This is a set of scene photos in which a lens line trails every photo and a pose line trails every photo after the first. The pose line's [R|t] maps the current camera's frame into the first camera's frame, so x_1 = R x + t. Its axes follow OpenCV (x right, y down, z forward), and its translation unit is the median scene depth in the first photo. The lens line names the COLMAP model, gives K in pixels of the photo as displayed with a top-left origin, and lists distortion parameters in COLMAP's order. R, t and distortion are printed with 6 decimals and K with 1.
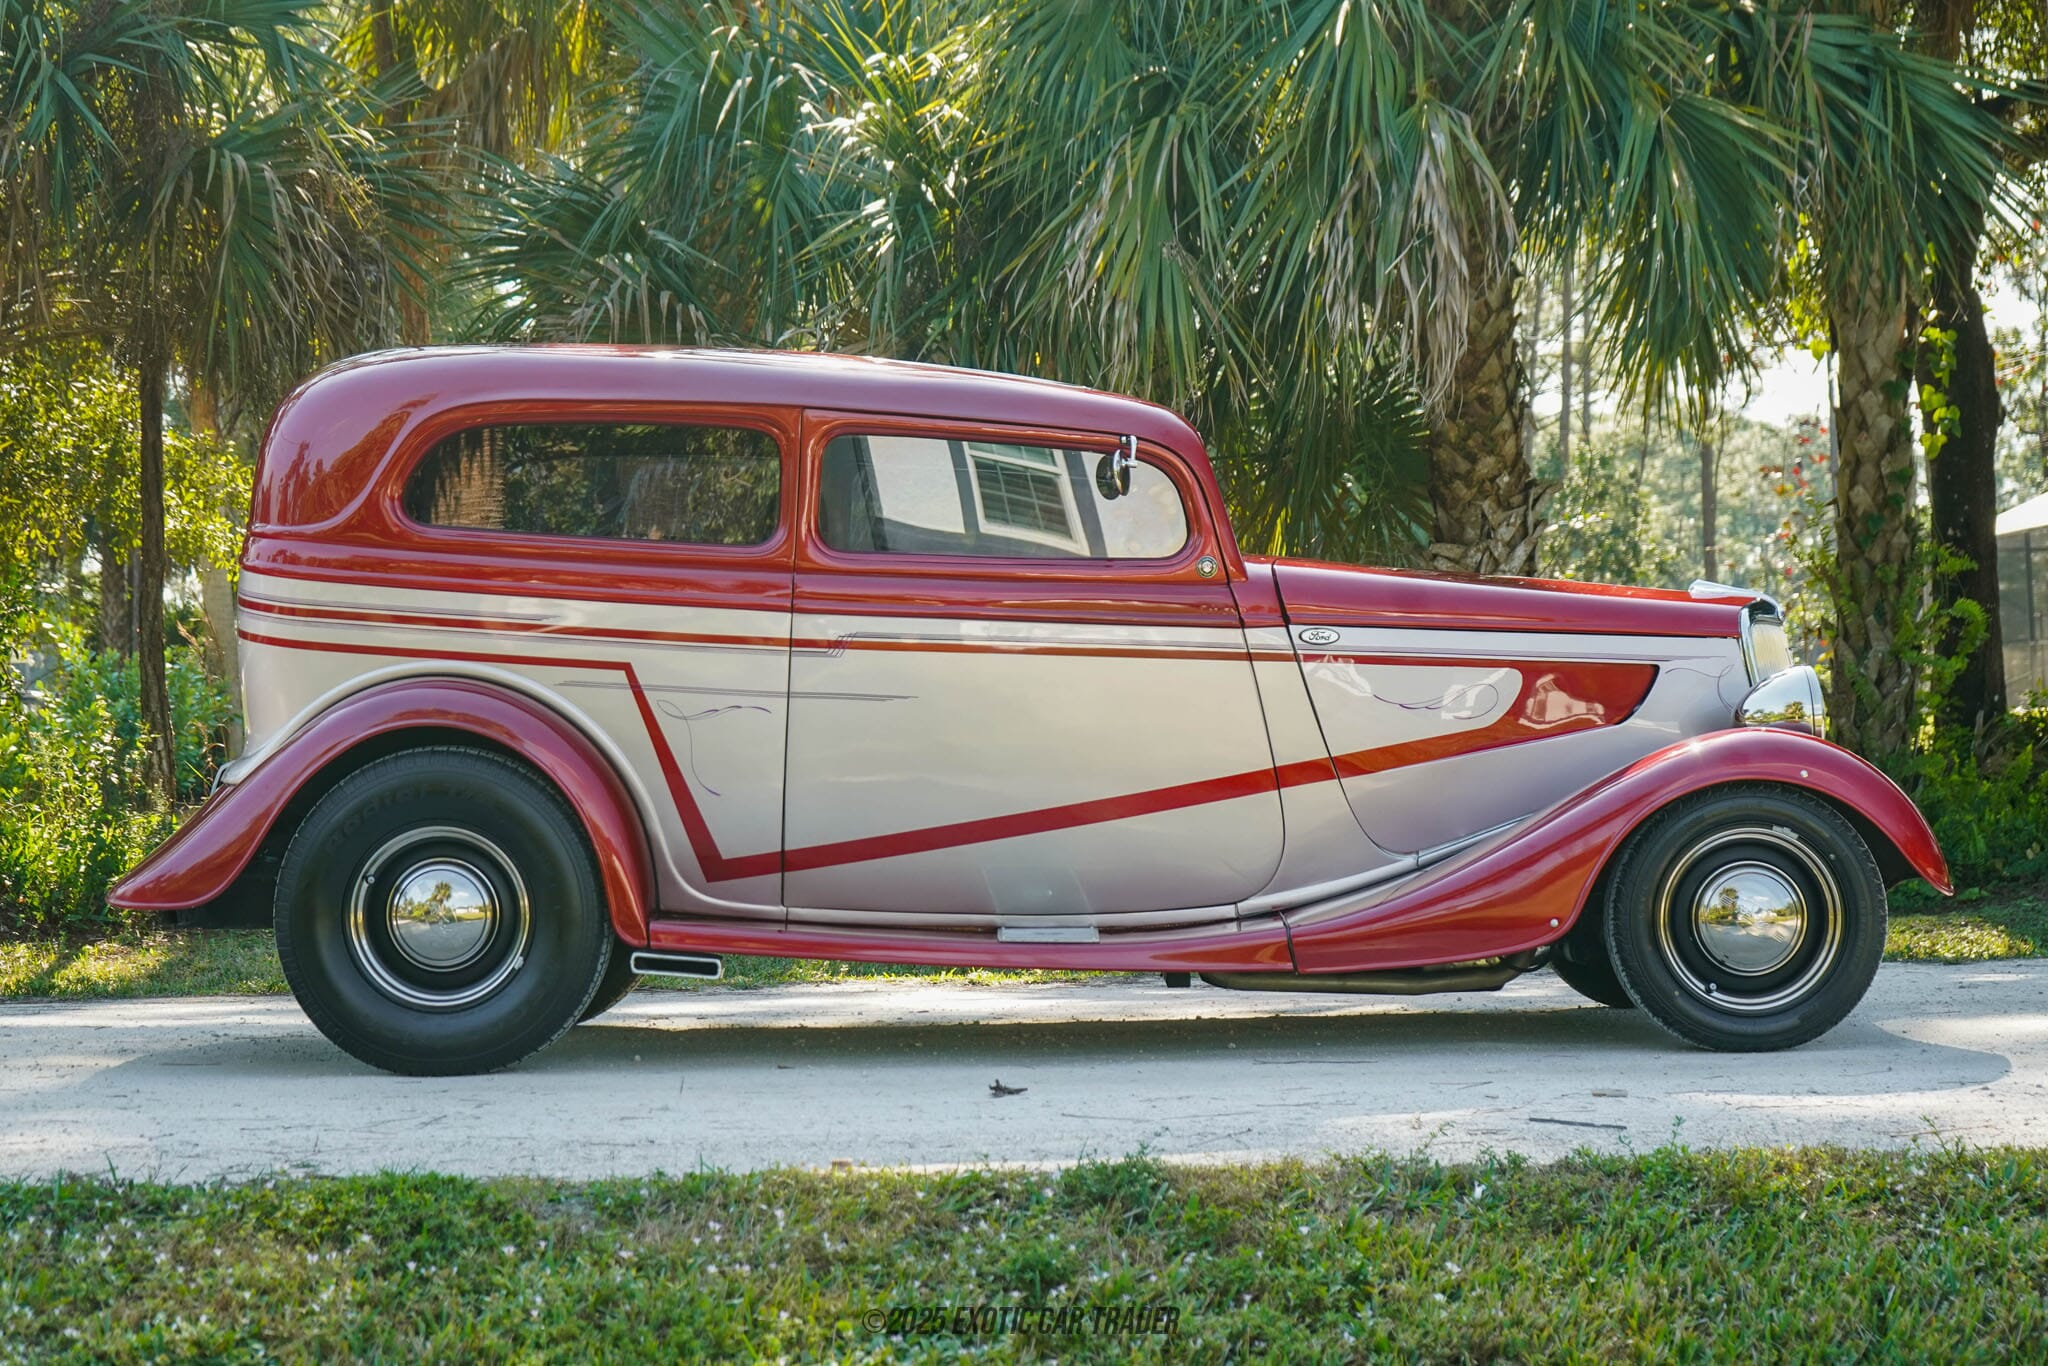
lens RADIAL K [[3778.0, 0, 1028.1], [0, 3778.0, 665.8], [0, 0, 1]] dist [-0.073826, 0.000000]
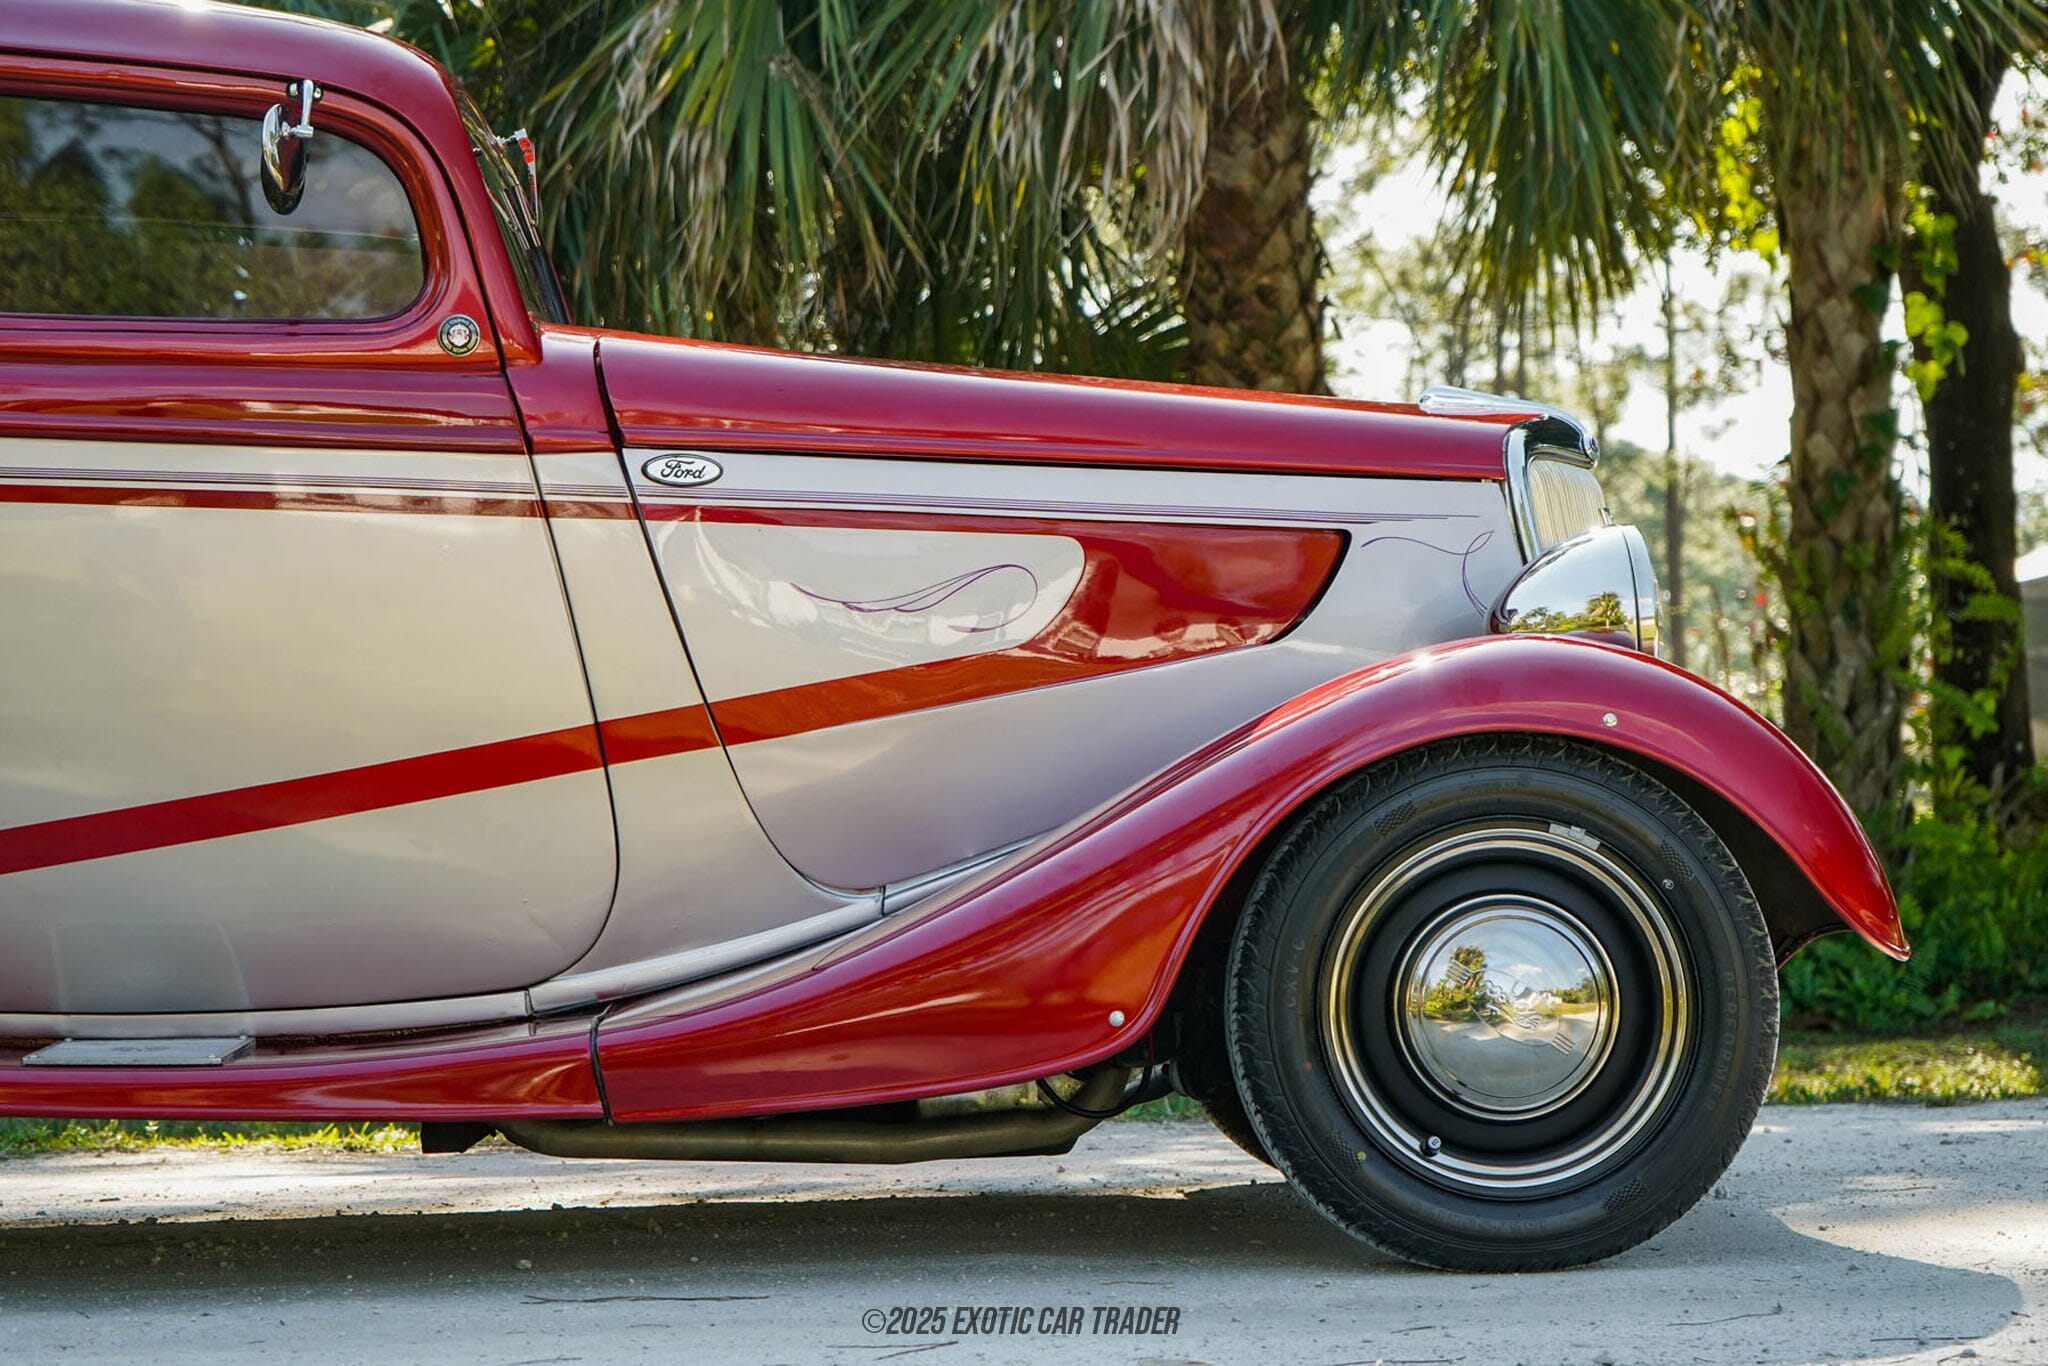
lens RADIAL K [[4255.7, 0, 1021.3], [0, 4255.7, 702.4], [0, 0, 1]] dist [-0.044823, 0.000000]
pose [[0.999810, -0.006635, 0.018348, 0.112303], [0.007027, 0.999747, -0.021361, 0.036650], [-0.018202, 0.021485, 0.999603, 0.415180]]
